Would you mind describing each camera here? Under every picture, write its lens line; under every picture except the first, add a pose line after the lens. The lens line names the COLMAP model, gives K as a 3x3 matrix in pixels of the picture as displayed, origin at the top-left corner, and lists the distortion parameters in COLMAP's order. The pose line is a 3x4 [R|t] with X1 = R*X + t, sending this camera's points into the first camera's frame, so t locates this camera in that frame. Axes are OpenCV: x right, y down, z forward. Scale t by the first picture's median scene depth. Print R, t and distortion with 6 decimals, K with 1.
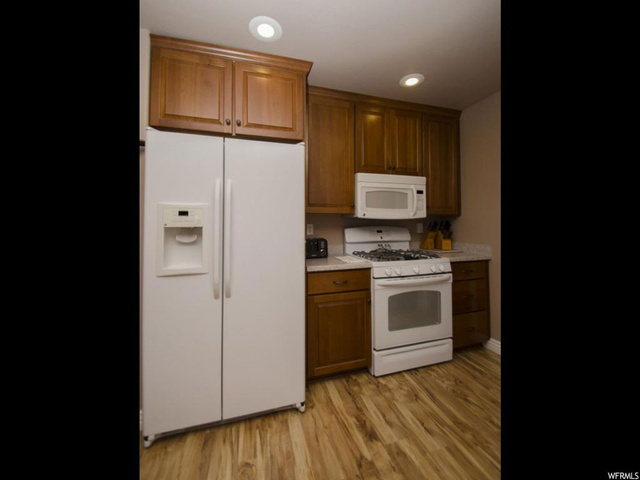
lens RADIAL K [[242.1, 0, 326.9], [0, 242.1, 219.1], [0, 0, 1]] dist [-0.001187, -0.000029]
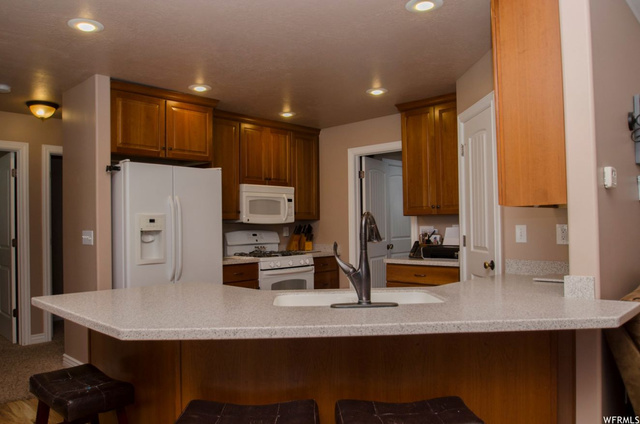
lens RADIAL K [[483.2, 0, 319.6], [0, 483.2, 213.5], [0, 0, 1]] dist [-0.002575, -0.000408]
pose [[0.870020, 0.011288, 0.492887, -0.646242], [-0.006362, 0.999912, -0.011671, -0.022556], [-0.492975, 0.007018, 0.870015, -1.113126]]
